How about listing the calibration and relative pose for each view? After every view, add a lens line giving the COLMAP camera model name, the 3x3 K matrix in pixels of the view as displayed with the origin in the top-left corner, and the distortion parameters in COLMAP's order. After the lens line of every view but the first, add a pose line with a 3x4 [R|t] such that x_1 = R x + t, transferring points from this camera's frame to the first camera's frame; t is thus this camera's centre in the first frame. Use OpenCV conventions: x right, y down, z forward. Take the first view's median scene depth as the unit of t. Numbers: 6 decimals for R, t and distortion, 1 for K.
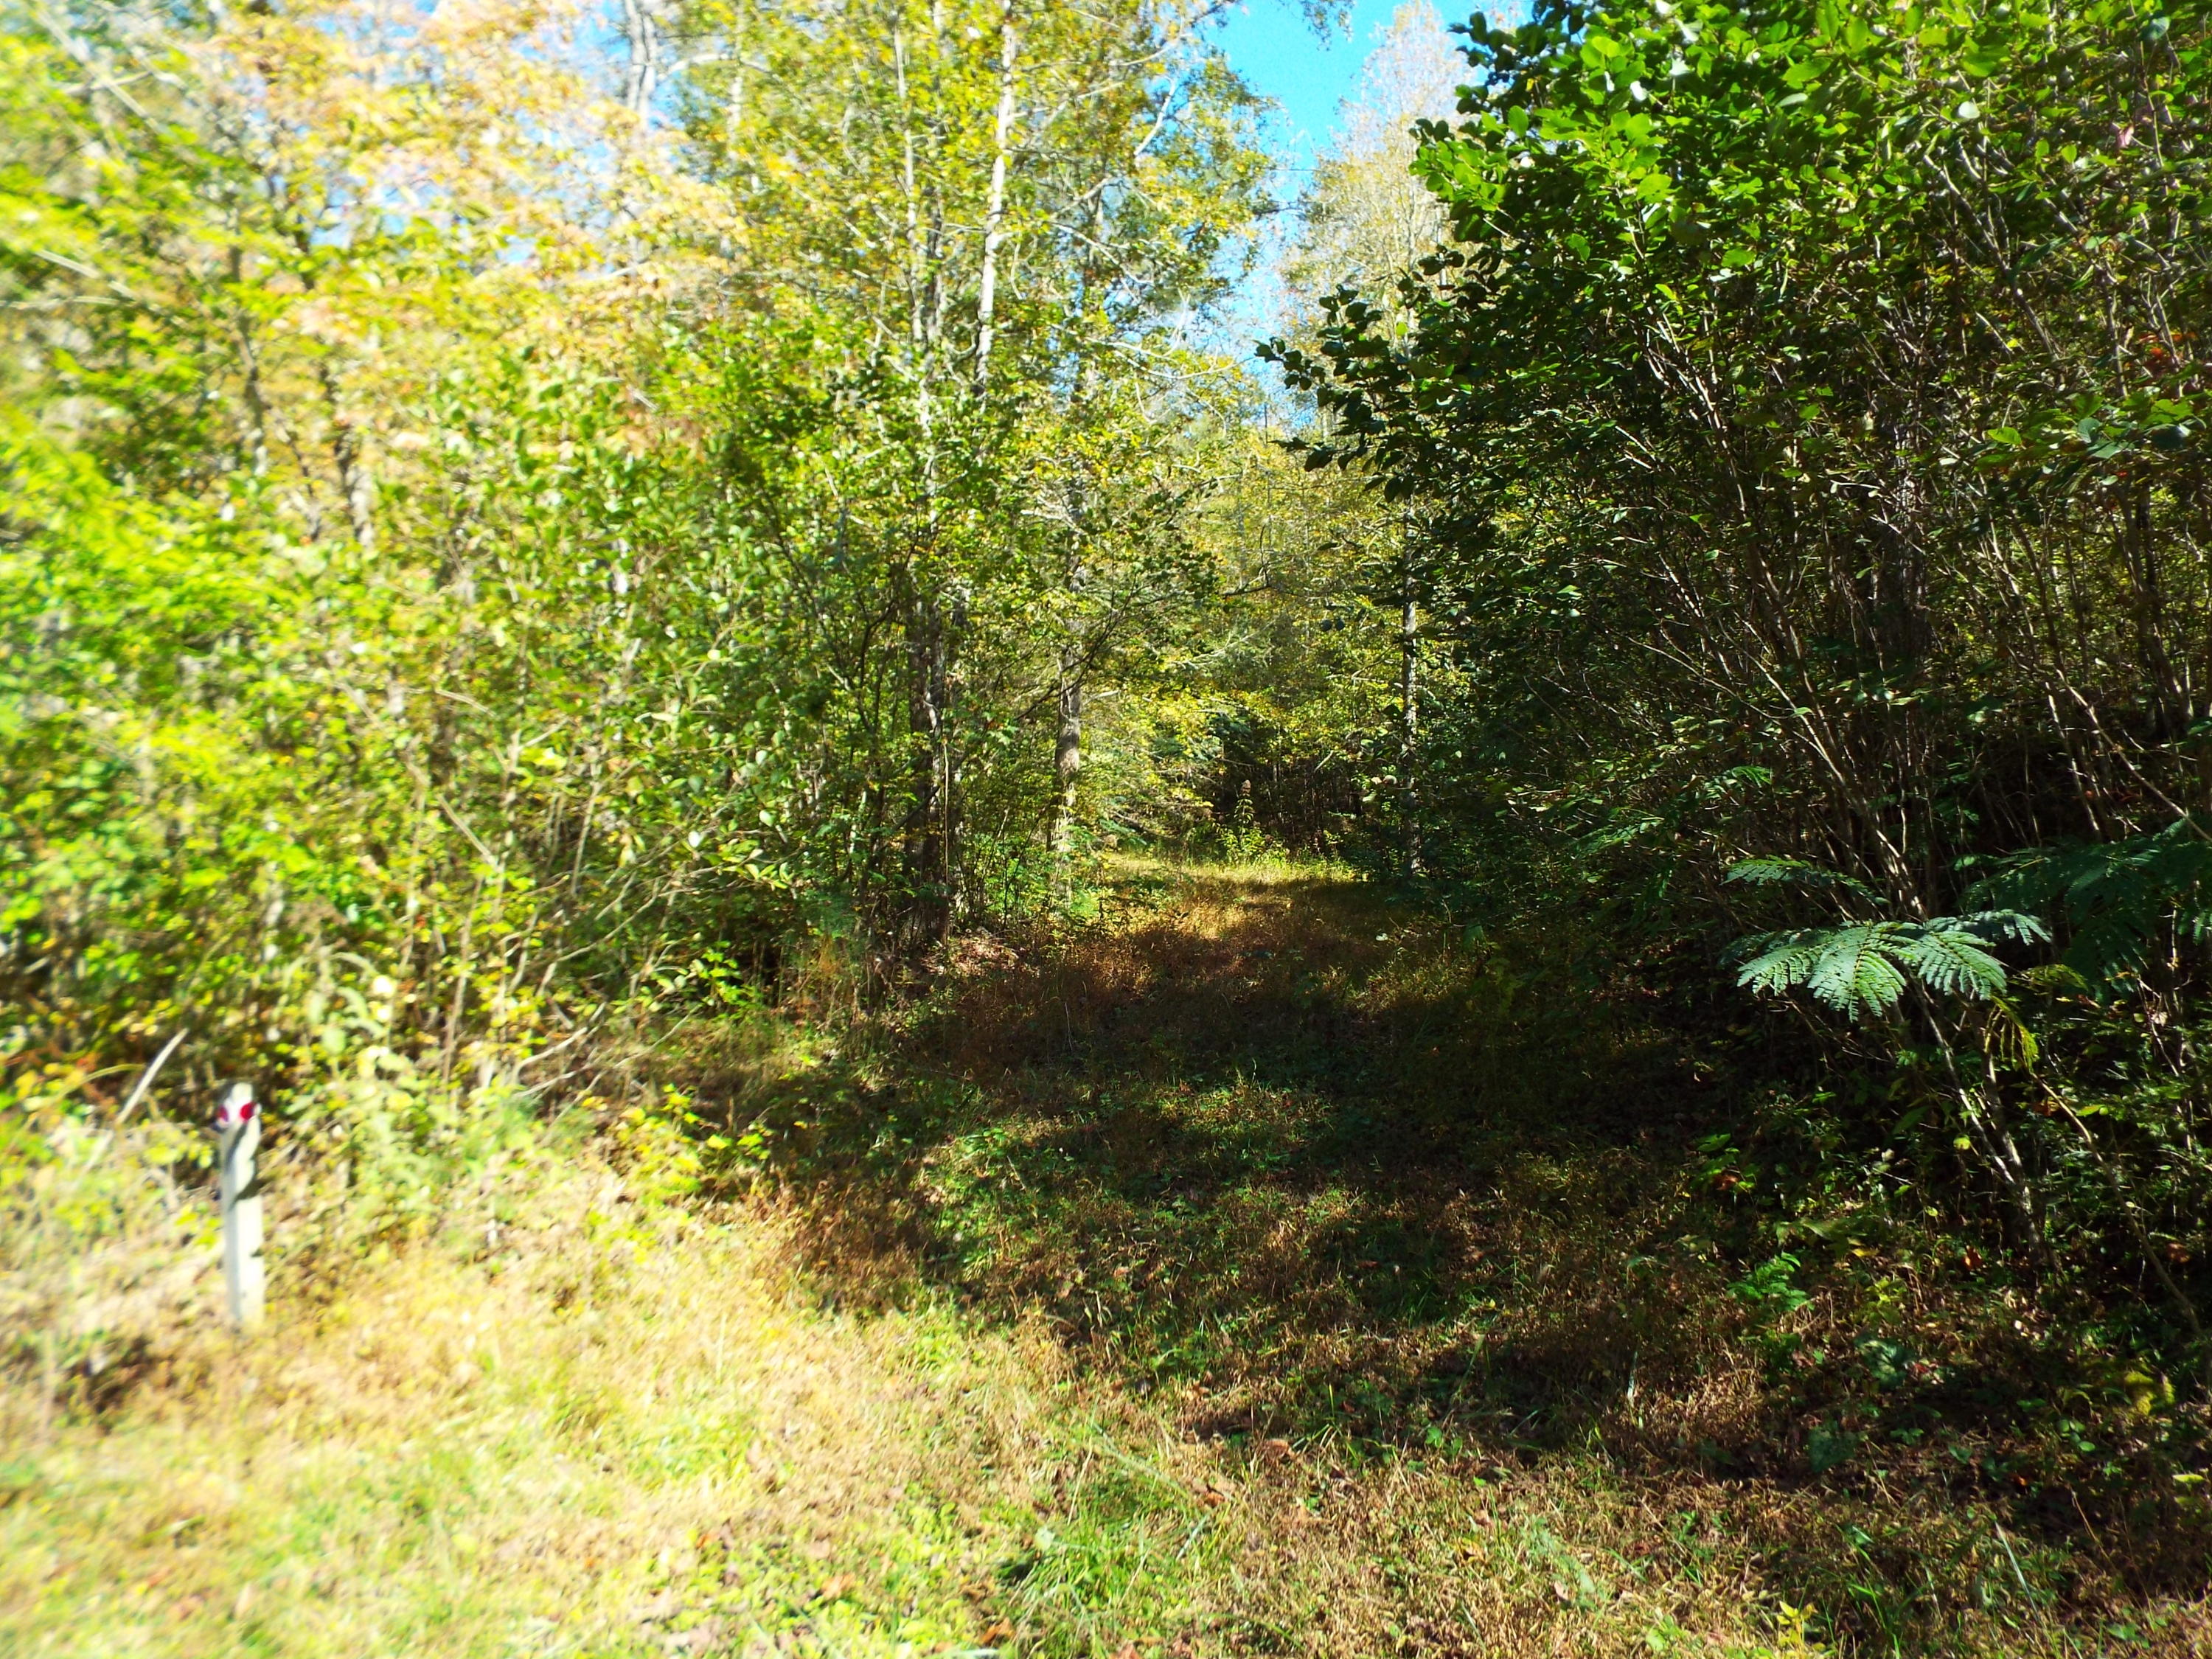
lens RADIAL K [[1642.3, 0, 1100.6], [0, 1642.3, 825.3], [0, 0, 1]] dist [-0.023547, 0.043240]
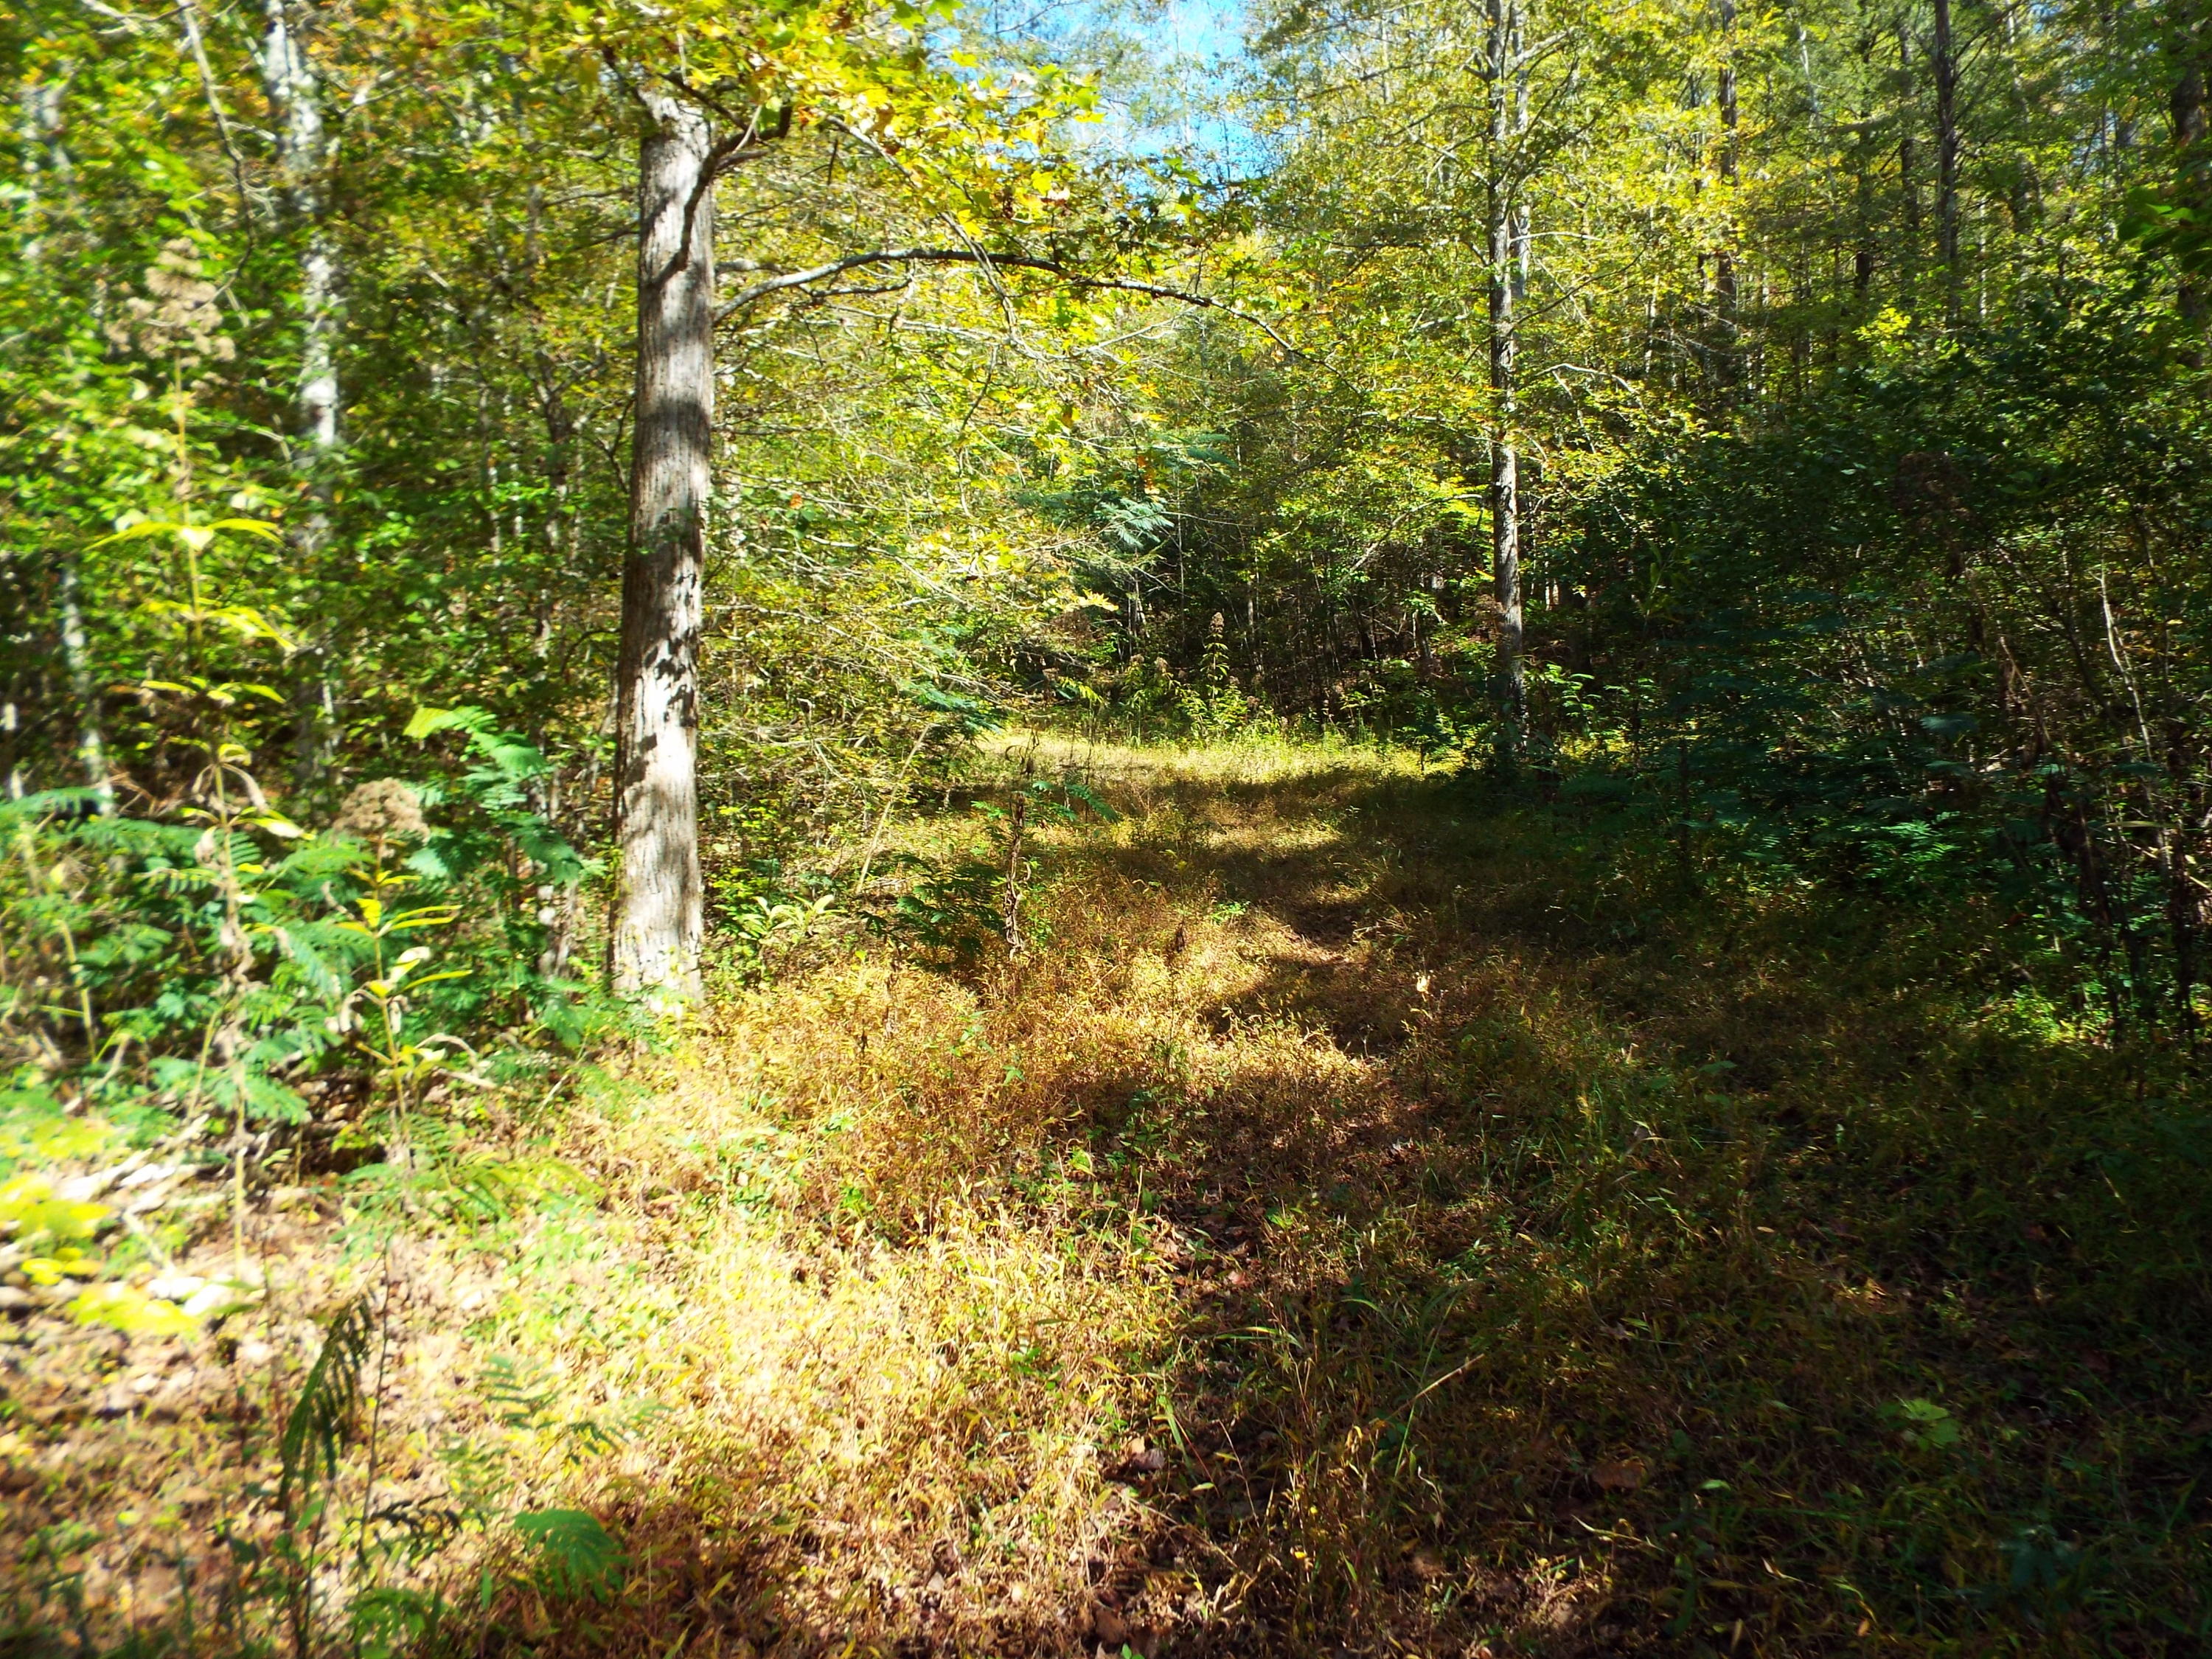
lens RADIAL K [[1642.3, 0, 1095.5], [0, 1642.3, 839.8], [0, 0, 1]] dist [-0.023547, 0.043240]
pose [[0.998919, -0.043085, 0.017433, 0.117645], [0.041333, 0.995016, 0.090744, 0.003134], [-0.021255, -0.089925, 0.995722, 1.597187]]
